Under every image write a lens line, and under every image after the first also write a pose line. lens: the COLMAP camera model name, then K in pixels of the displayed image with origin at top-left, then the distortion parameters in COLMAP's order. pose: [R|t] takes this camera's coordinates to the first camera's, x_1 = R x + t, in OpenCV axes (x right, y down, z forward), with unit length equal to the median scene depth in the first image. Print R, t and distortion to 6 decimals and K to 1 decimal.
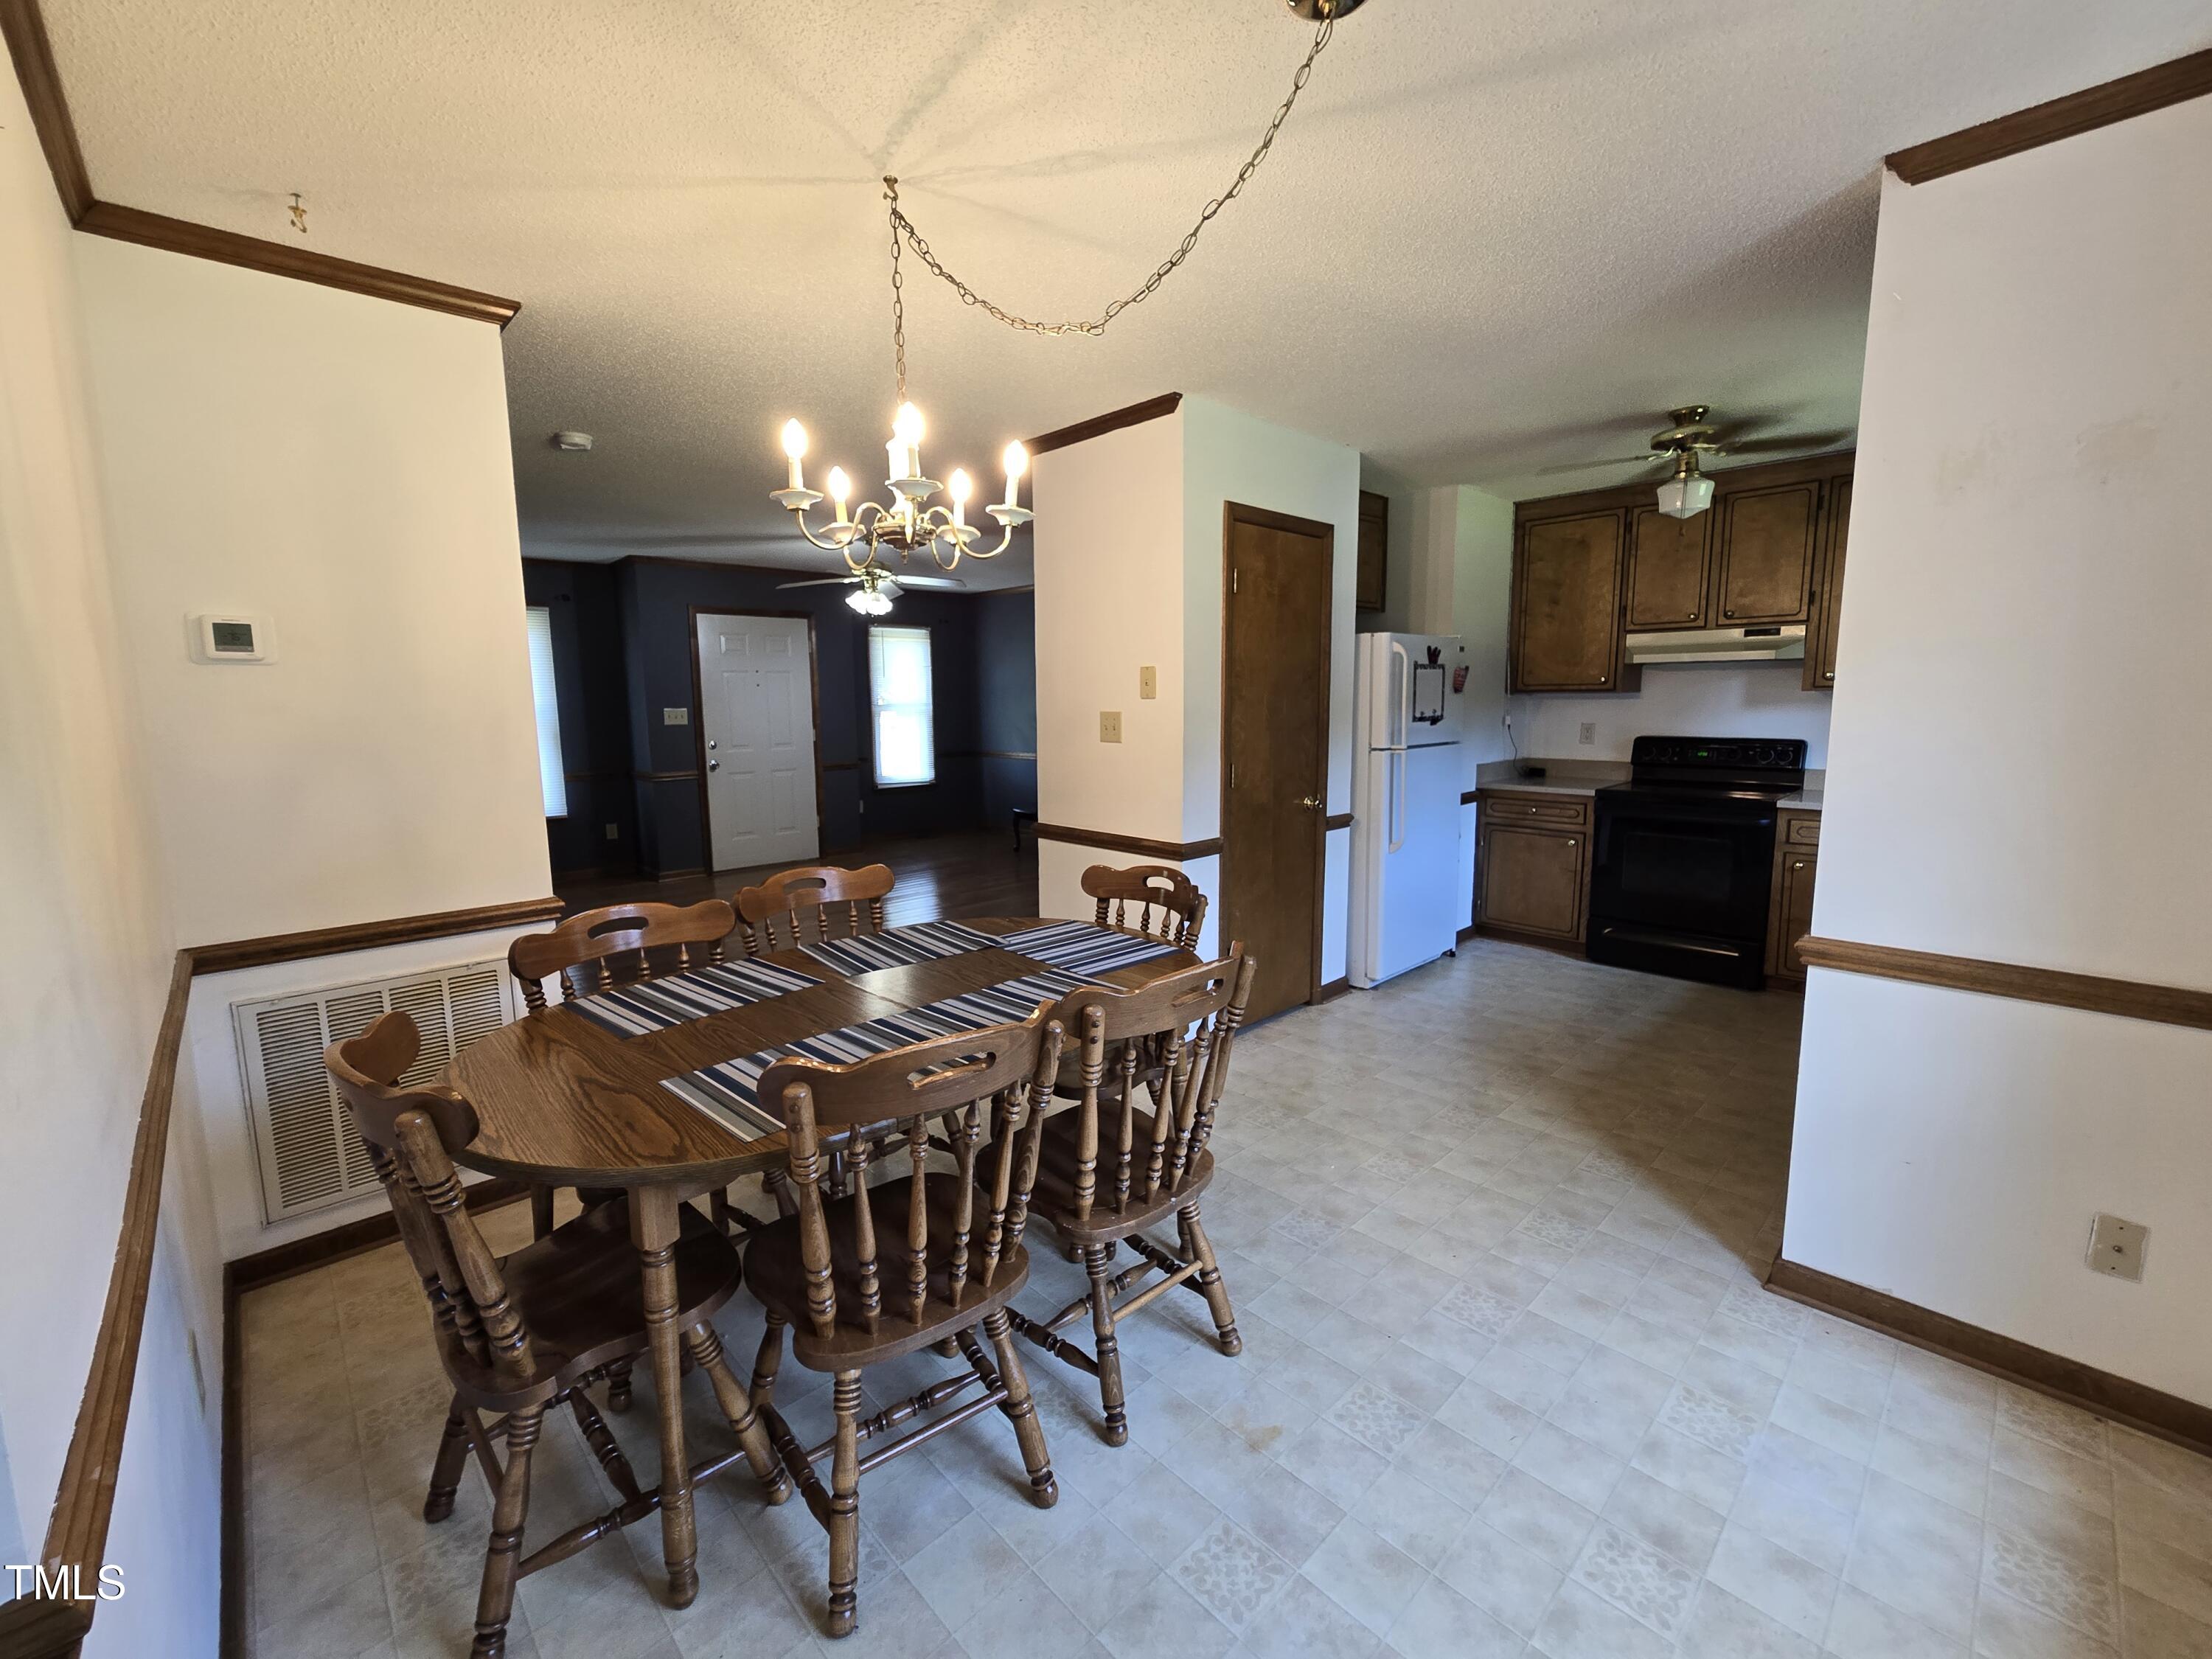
lens RADIAL K [[912.6, 0, 1104.4], [0, 912.6, 819.4], [0, 0, 1]] dist [0.002301, 0.001510]
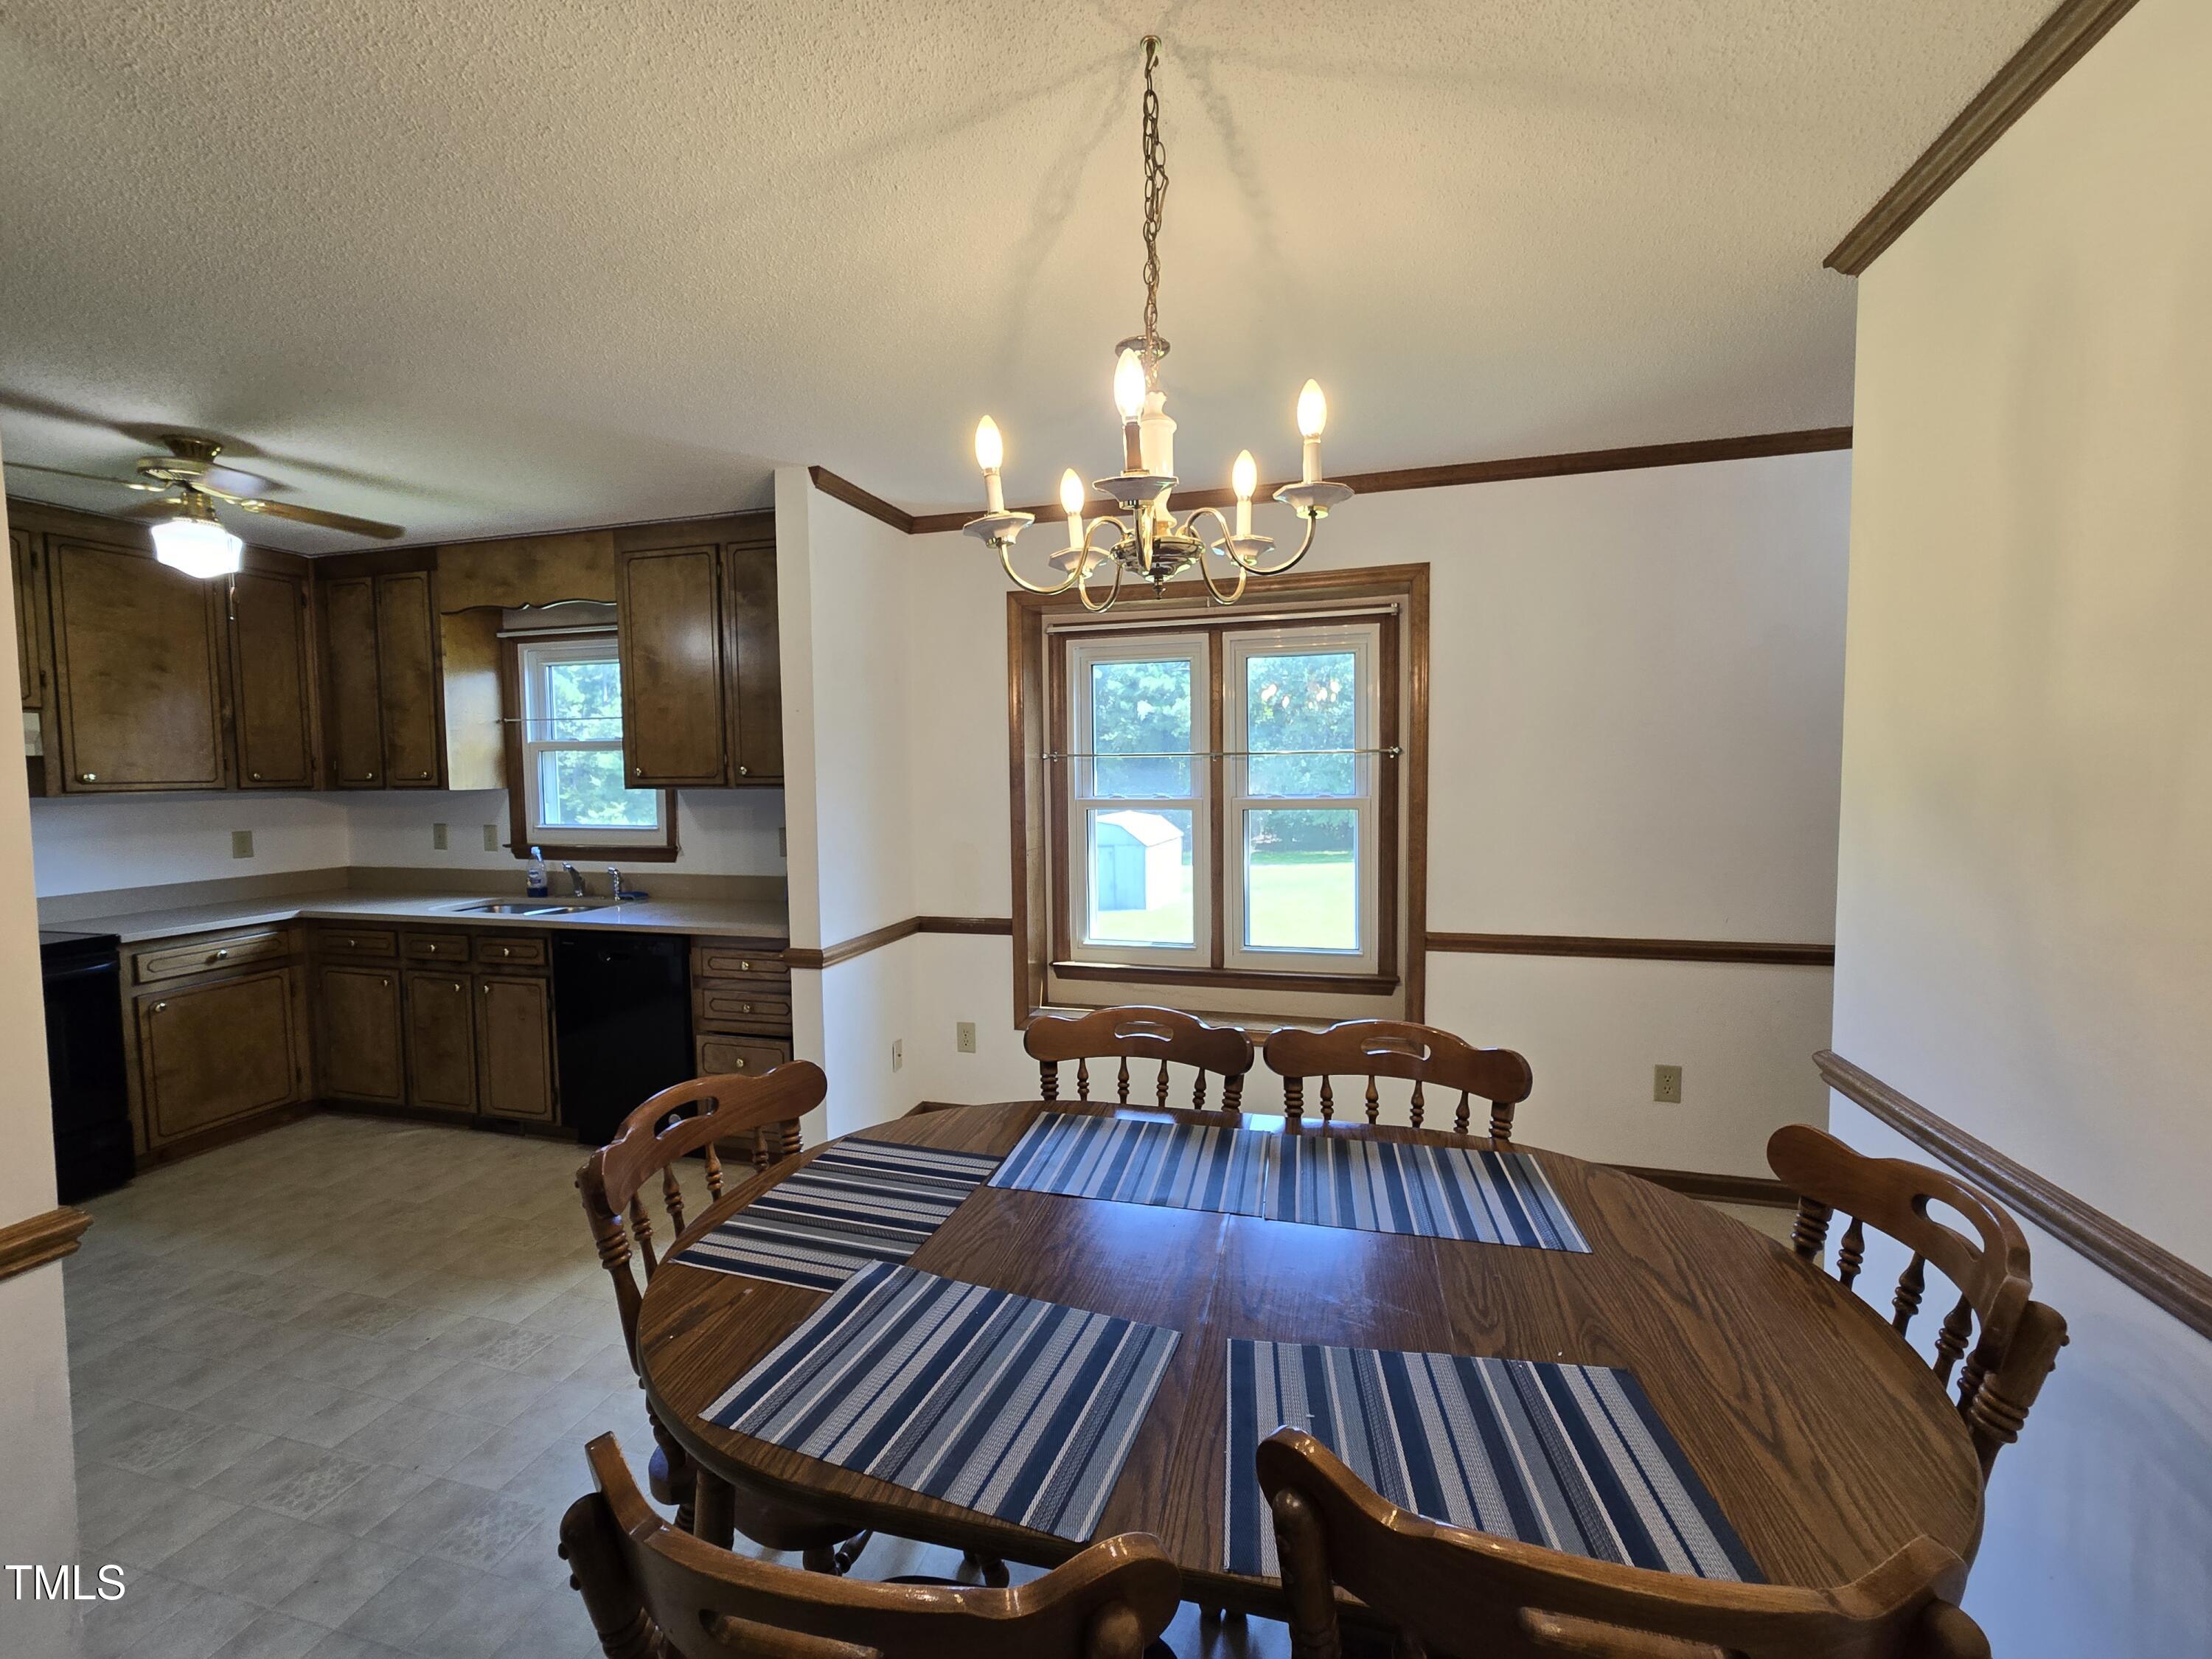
lens RADIAL K [[912.6, 0, 1092.7], [0, 912.6, 823.9], [0, 0, 1]] dist [0.002301, 0.001510]
pose [[-0.508653, -0.032585, 0.860355, -0.551223], [0.133050, 0.984305, 0.115940, -0.142387], [-0.850629, 0.173443, -0.496334, 0.995802]]
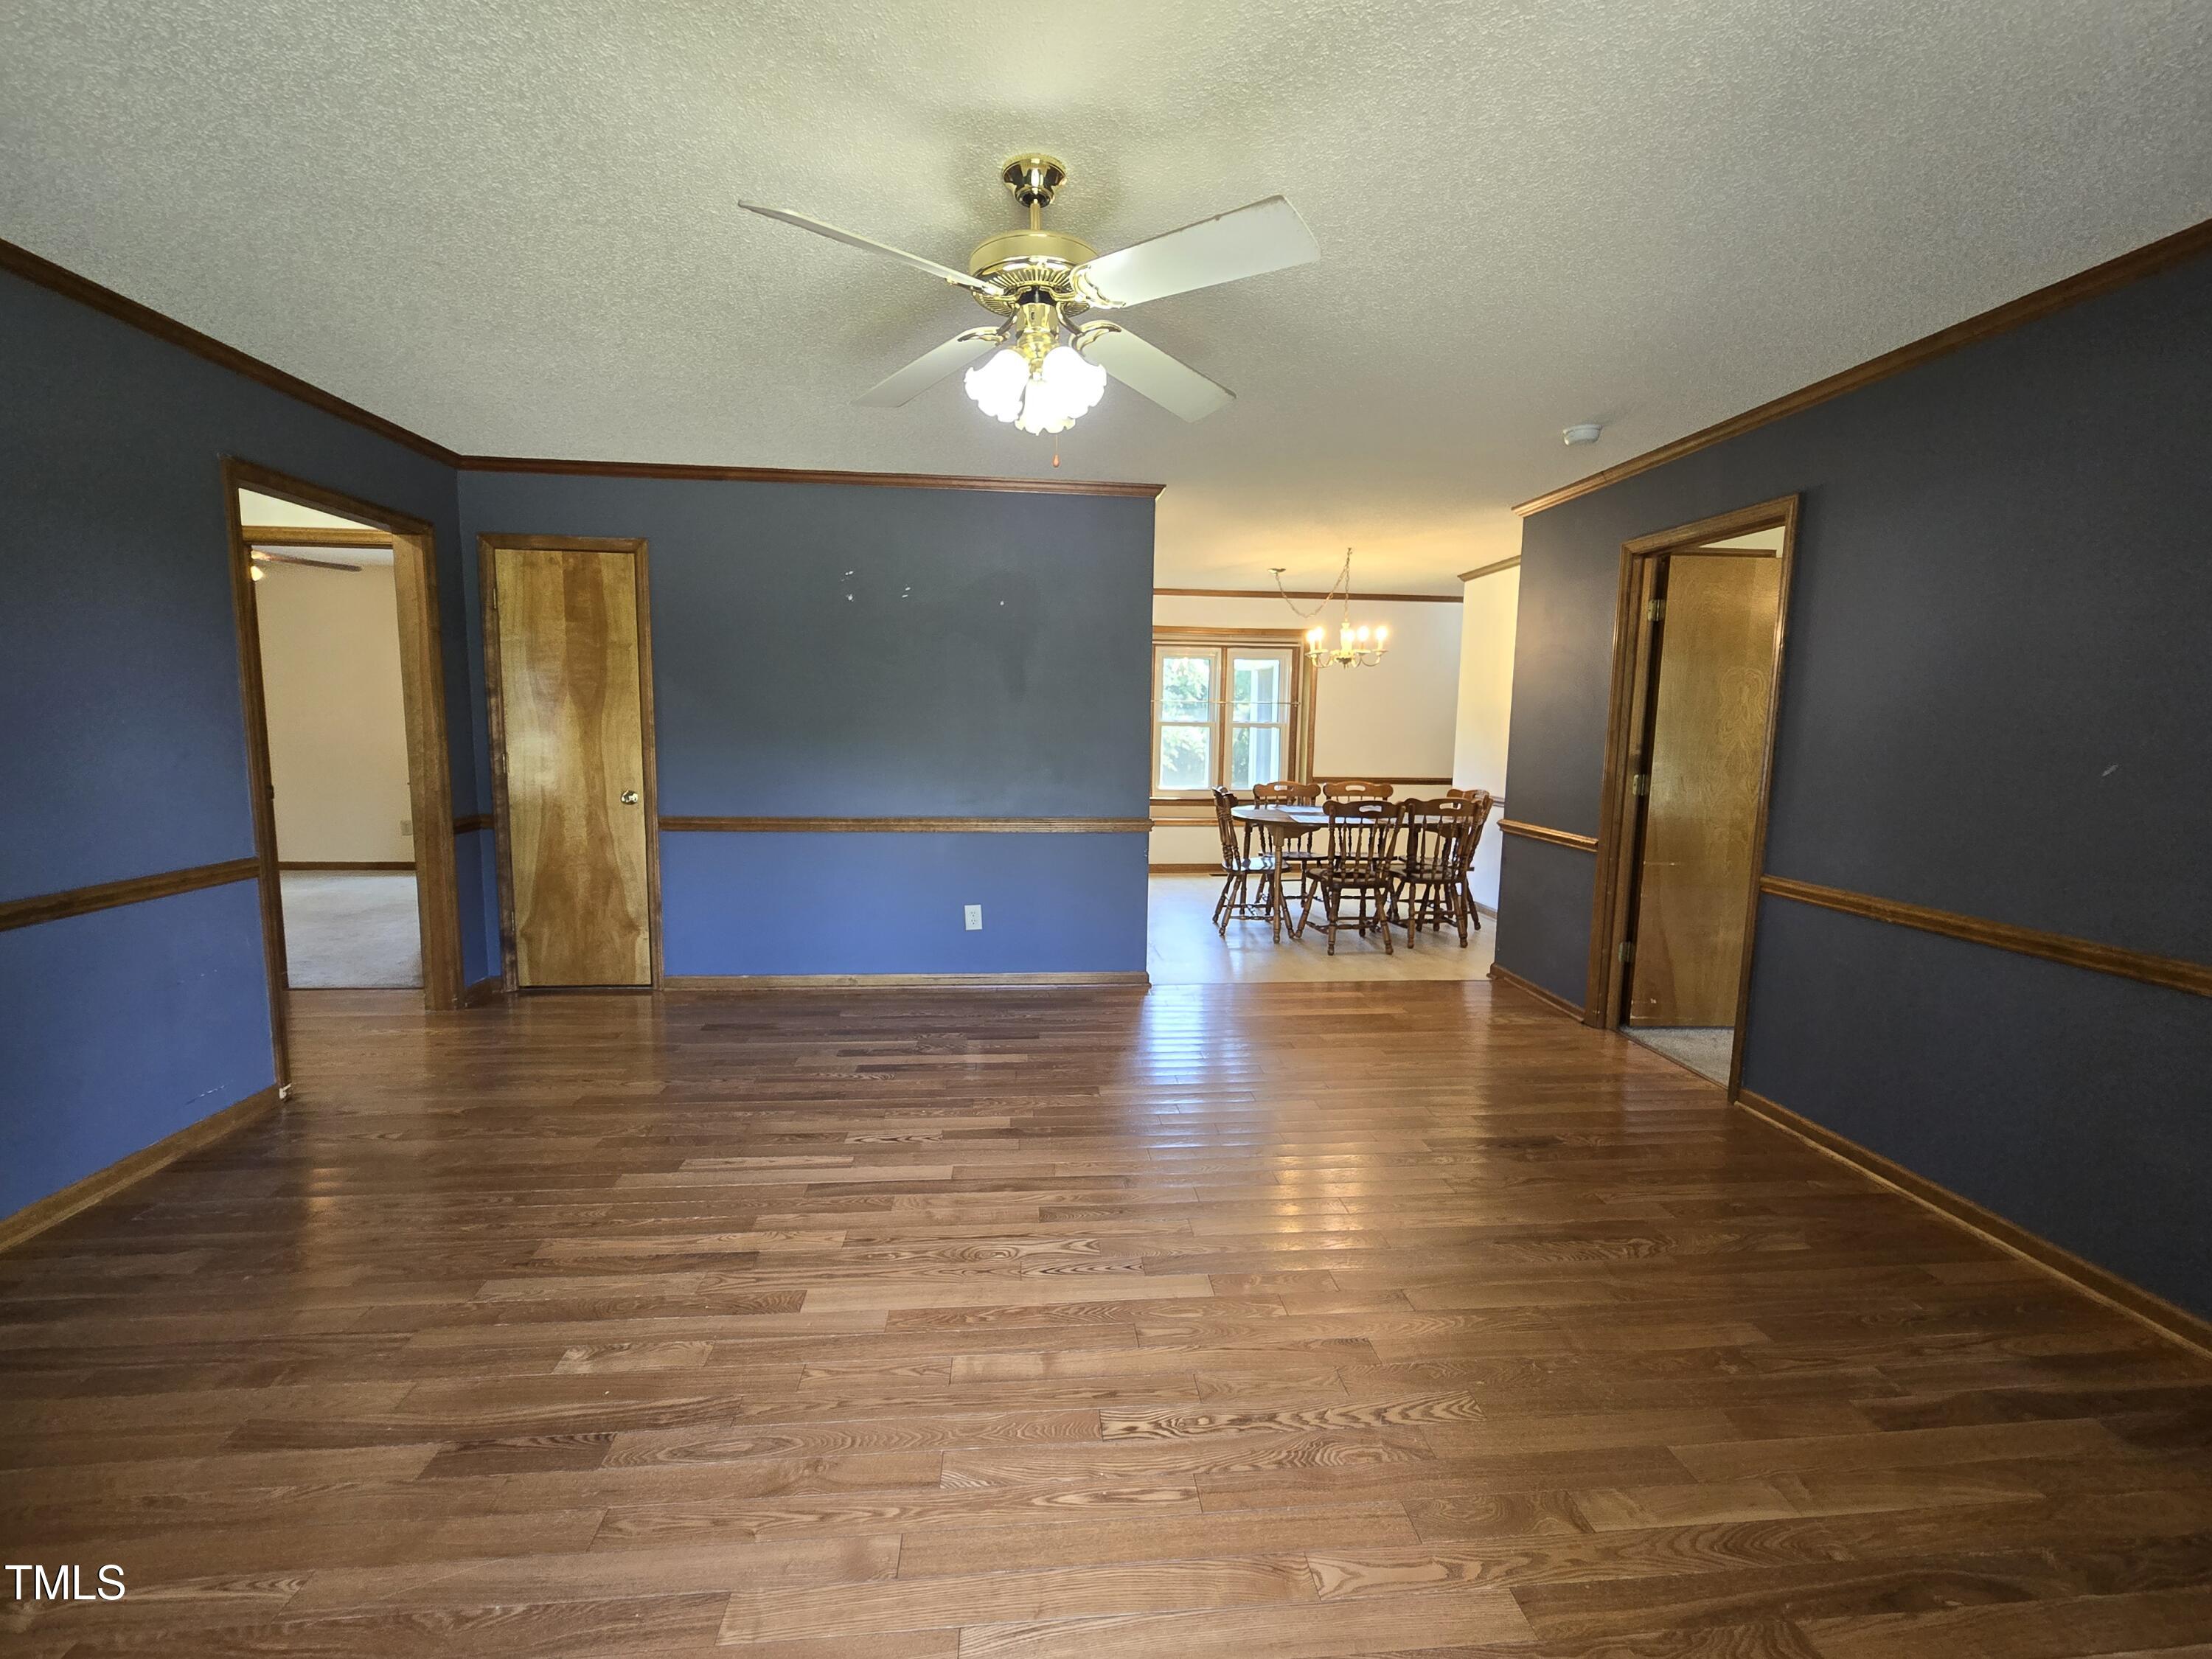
lens RADIAL K [[912.6, 0, 1120.8], [0, 912.6, 826.1], [0, 0, 1]] dist [0.002301, 0.001510]
pose [[-0.797226, -0.073792, 0.599154, -1.035227], [0.072797, 0.973507, 0.216760, -0.338318], [-0.599276, 0.216423, -0.770733, 2.727378]]
